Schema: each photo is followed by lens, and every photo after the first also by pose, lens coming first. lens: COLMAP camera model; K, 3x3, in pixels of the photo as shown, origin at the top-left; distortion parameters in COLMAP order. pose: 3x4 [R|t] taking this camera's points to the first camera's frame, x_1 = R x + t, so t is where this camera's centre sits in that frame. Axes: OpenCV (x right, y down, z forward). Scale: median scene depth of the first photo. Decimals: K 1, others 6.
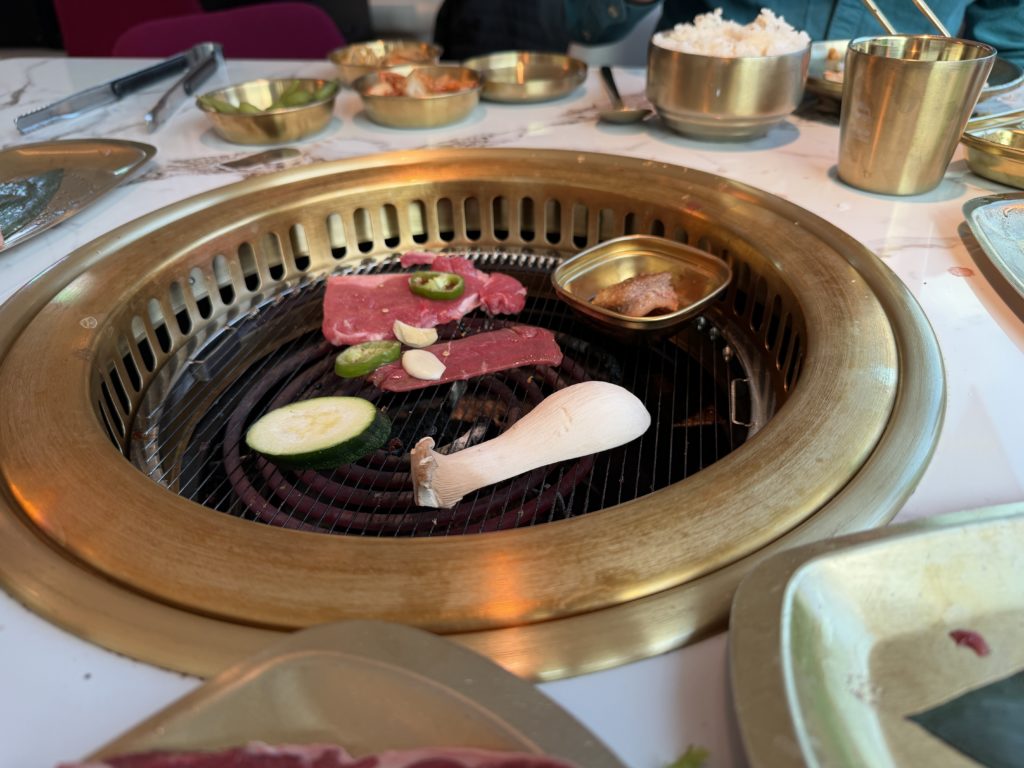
lens RADIAL K [[728.9, 0, 512.0], [0, 728.9, 384.0], [0, 0, 1]] dist [0.008314, -0.036882]
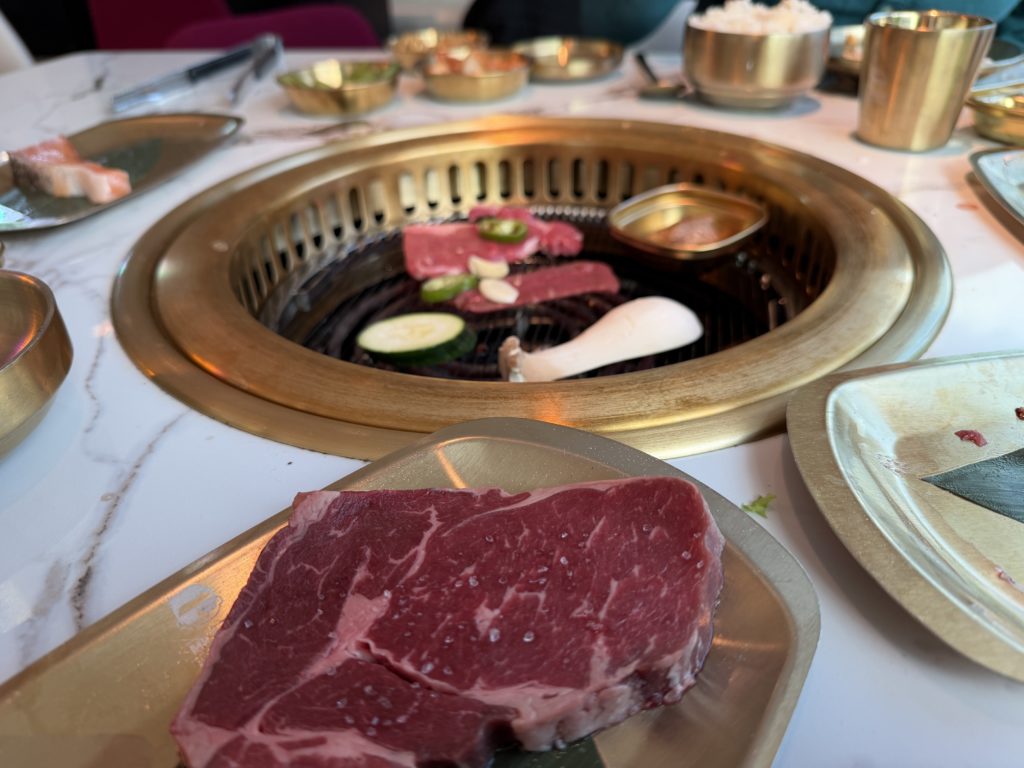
lens RADIAL K [[731.7, 0, 512.0], [0, 731.7, 384.0], [0, 0, 1]] dist [0.002734, -0.039275]
pose [[0.999873, 0.001185, -0.015872, -0.074736], [-0.001407, 0.999901, -0.014006, 0.124552], [0.015854, 0.014027, 0.999776, -0.139418]]
